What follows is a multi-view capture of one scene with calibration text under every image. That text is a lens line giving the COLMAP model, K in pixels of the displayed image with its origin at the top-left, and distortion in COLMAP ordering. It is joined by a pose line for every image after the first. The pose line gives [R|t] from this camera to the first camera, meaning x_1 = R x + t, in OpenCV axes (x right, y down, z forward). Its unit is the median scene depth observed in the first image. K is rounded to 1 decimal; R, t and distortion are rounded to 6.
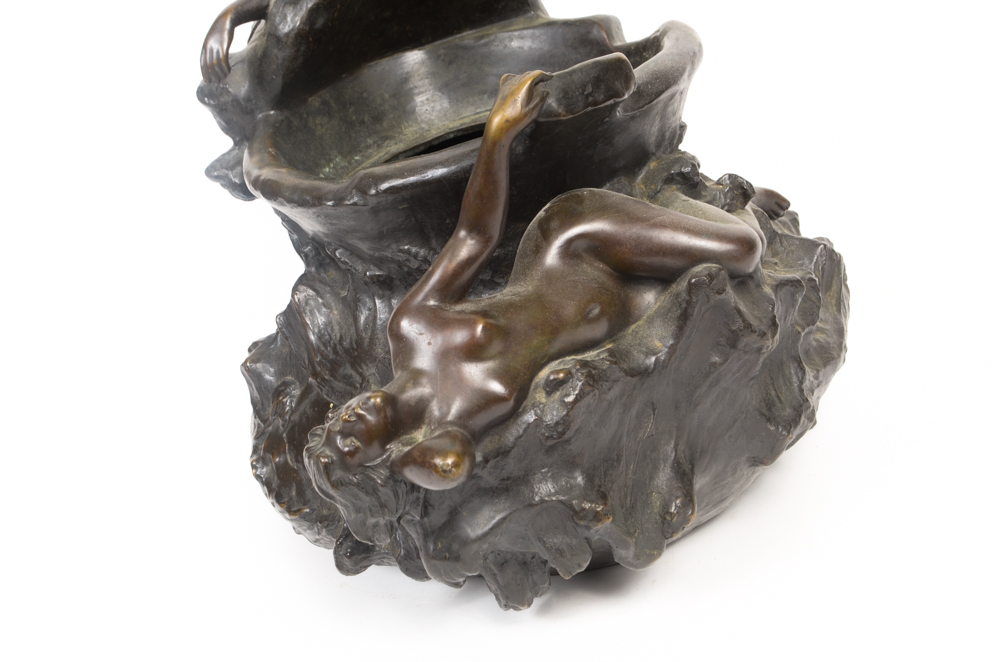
lens RADIAL K [[1422.4, 0, 499.5], [0, 1422.4, 331.0], [0, 0, 1]] dist [0.019705, -0.031147]
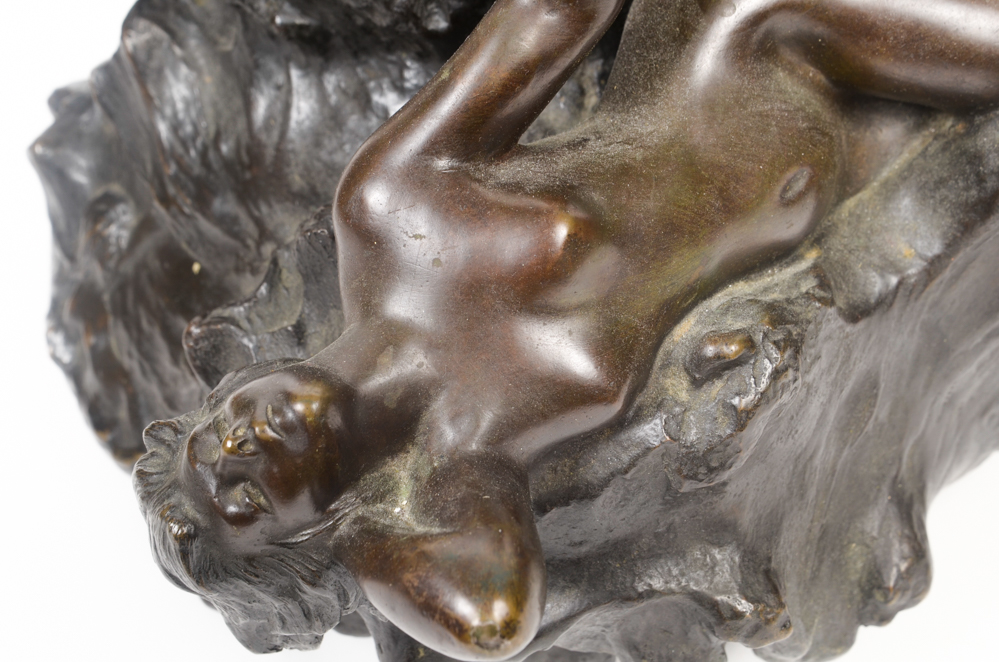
lens RADIAL K [[1422.4, 0, 499.5], [0, 1422.4, 331.0], [0, 0, 1]] dist [0.019705, -0.031147]
pose [[0.993612, 0.049036, 0.101643, -0.068277], [-0.074307, 0.962144, 0.262216, -0.078493], [-0.084937, -0.268093, 0.959641, 0.554457]]
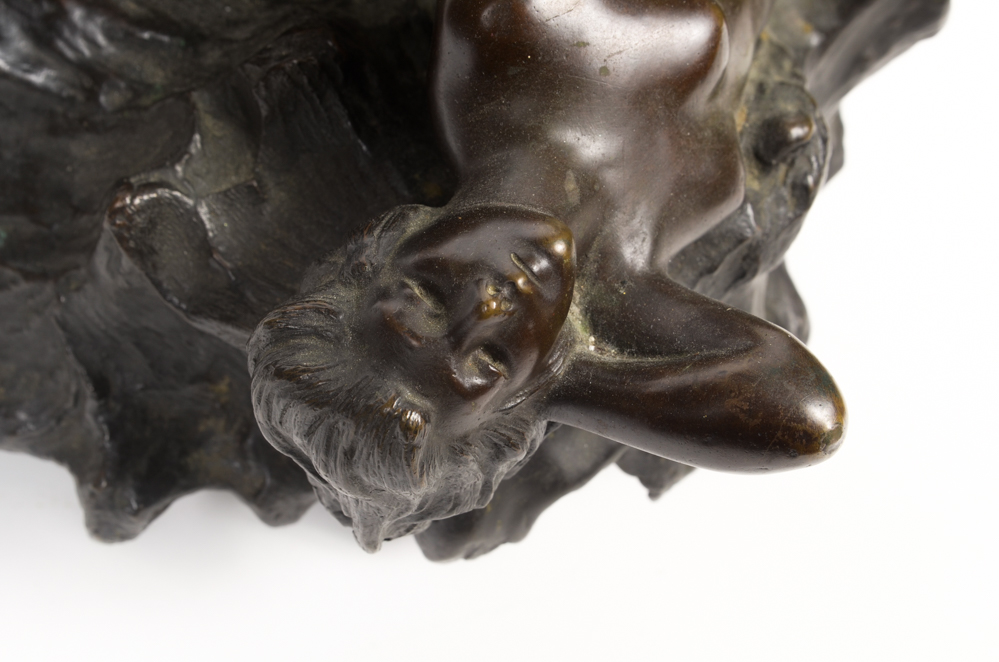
lens RADIAL K [[1422.4, 0, 499.5], [0, 1422.4, 331.0], [0, 0, 1]] dist [0.019705, -0.031147]
pose [[0.760457, -0.151366, 0.631500, -0.306638], [-0.085074, 0.940852, 0.327962, -0.045063], [-0.643791, -0.303126, 0.702601, 0.688171]]
